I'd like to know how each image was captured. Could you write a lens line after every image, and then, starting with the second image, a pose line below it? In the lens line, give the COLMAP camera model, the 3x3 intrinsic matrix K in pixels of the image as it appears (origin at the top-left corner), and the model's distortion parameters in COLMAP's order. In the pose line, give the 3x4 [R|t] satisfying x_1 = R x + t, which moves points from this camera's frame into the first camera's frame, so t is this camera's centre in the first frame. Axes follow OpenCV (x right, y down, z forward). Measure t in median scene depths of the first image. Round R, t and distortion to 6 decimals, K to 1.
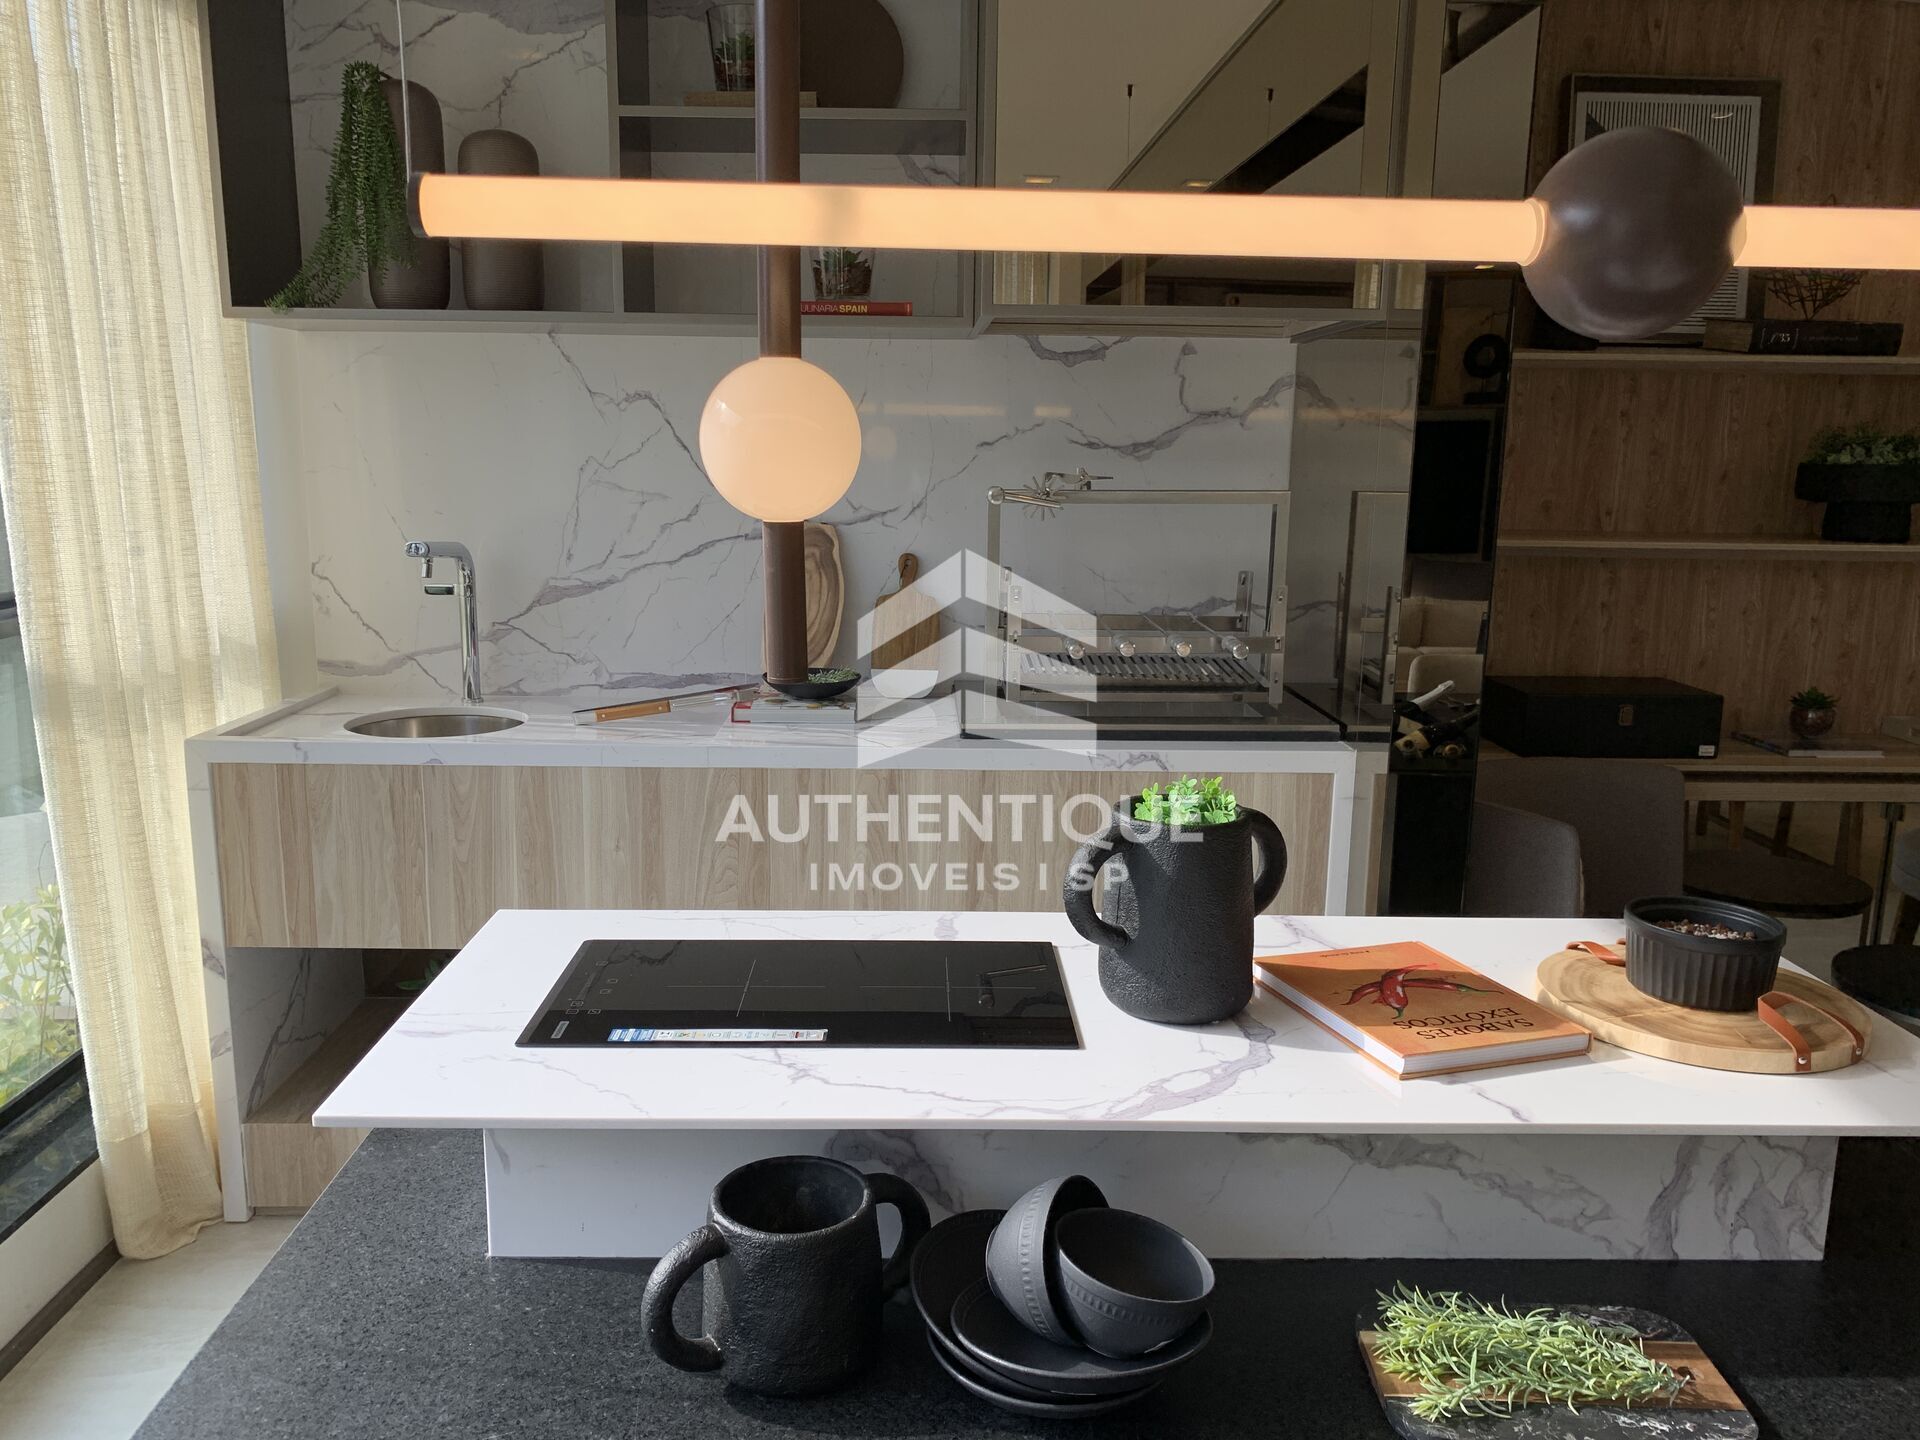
lens RADIAL K [[1554.4, 0, 1002.2], [0, 1554.4, 718.4], [0, 0, 1]] dist [0.212606, -0.574687]
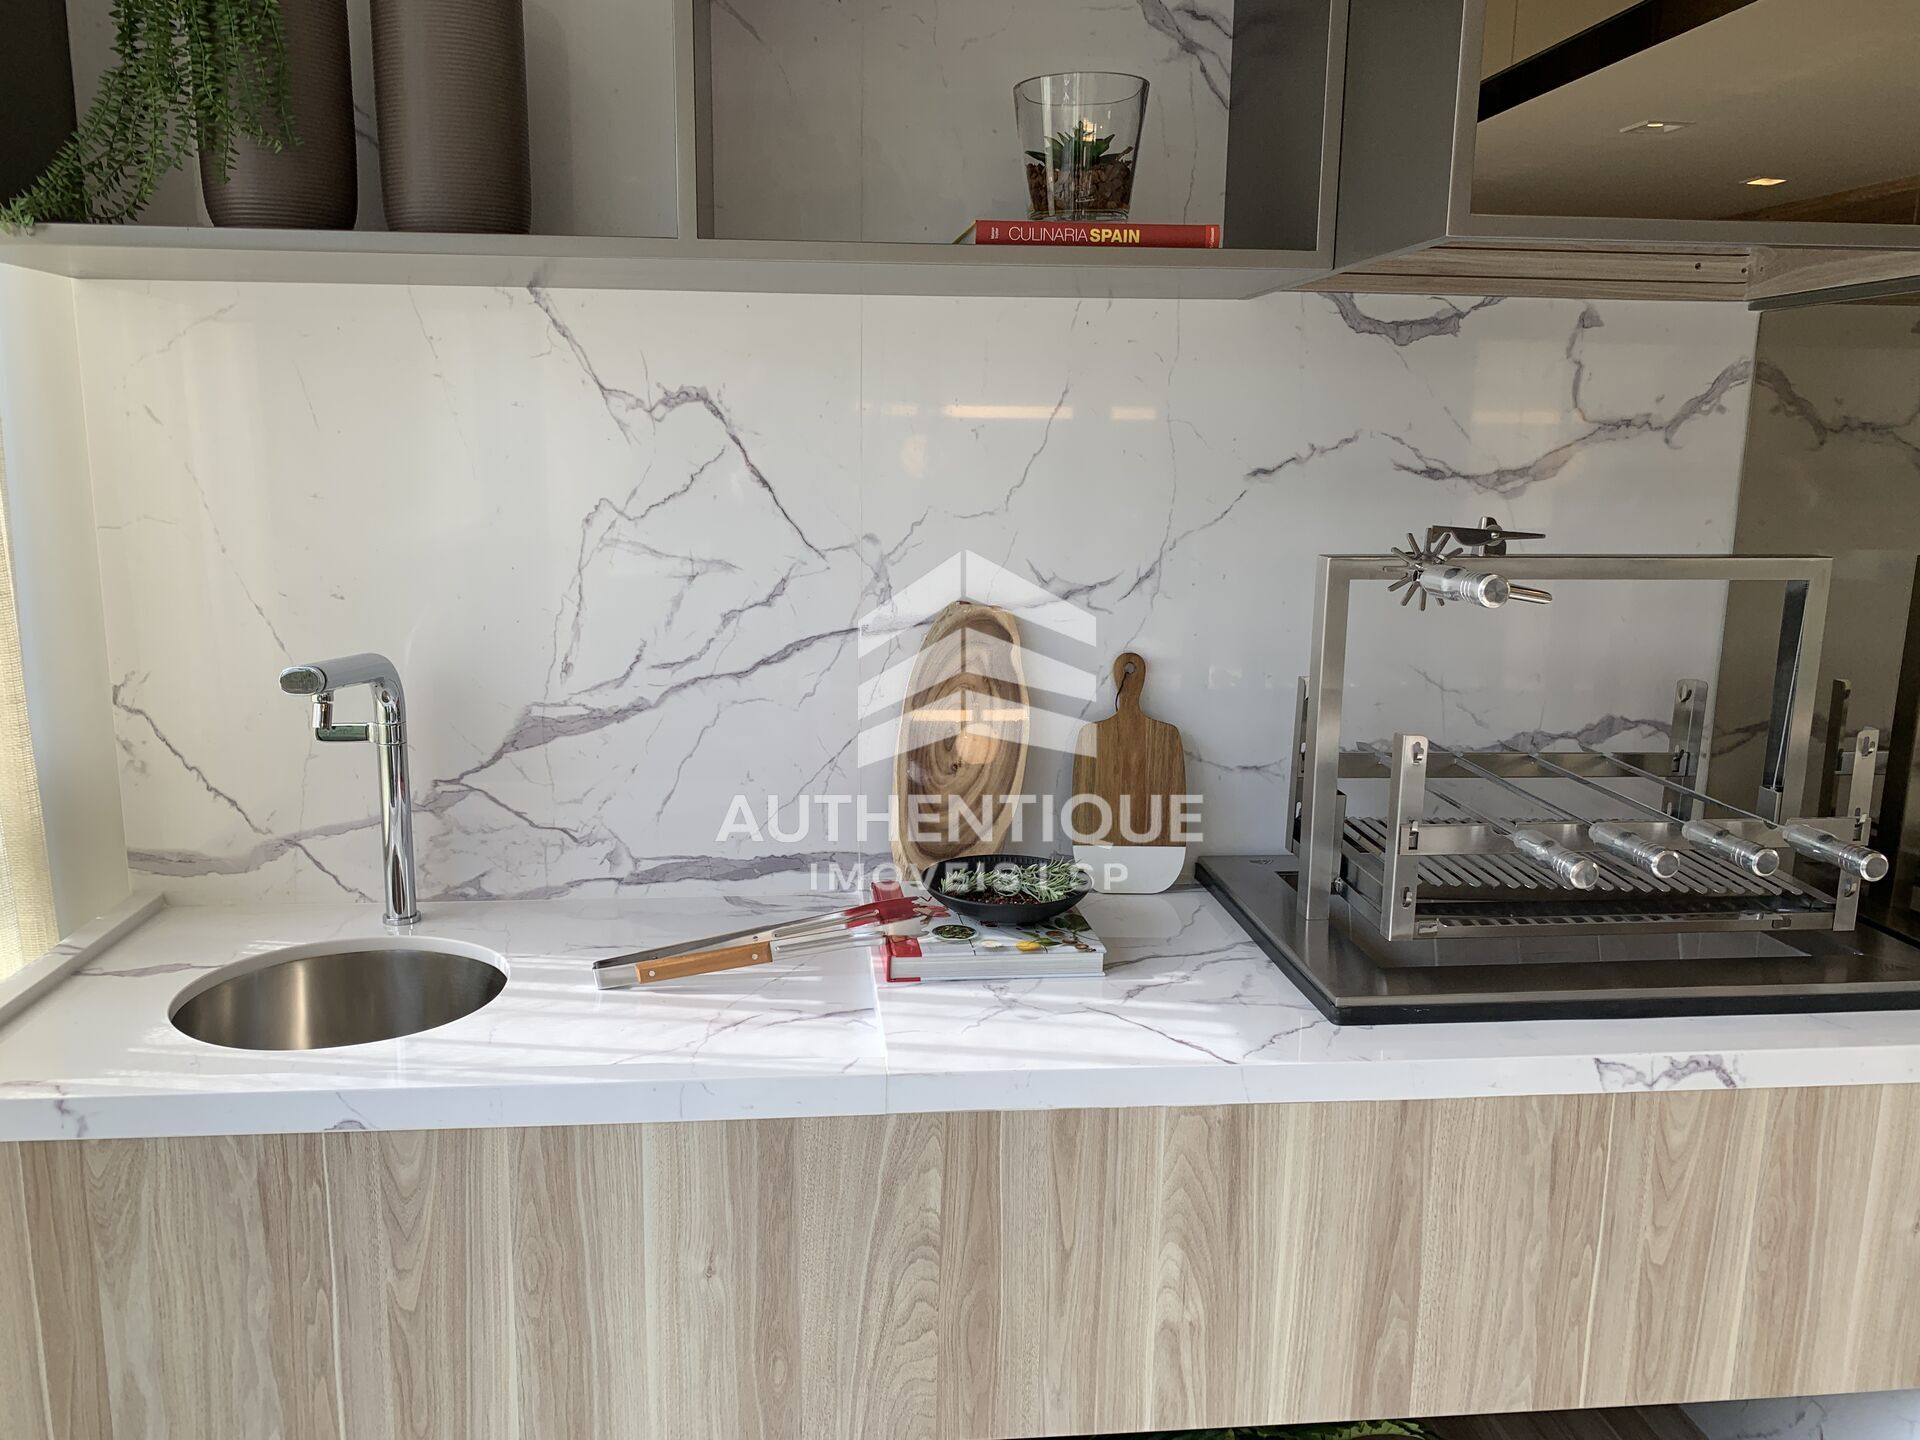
lens RADIAL K [[1500.8, 0, 982.7], [0, 1500.8, 711.6], [0, 0, 1]] dist [0.033484, -0.035542]
pose [[0.996928, -0.013682, 0.077116, -0.178096], [0.013241, 0.999893, 0.006229, -0.095855], [-0.077193, -0.005188, 0.997003, 0.466972]]
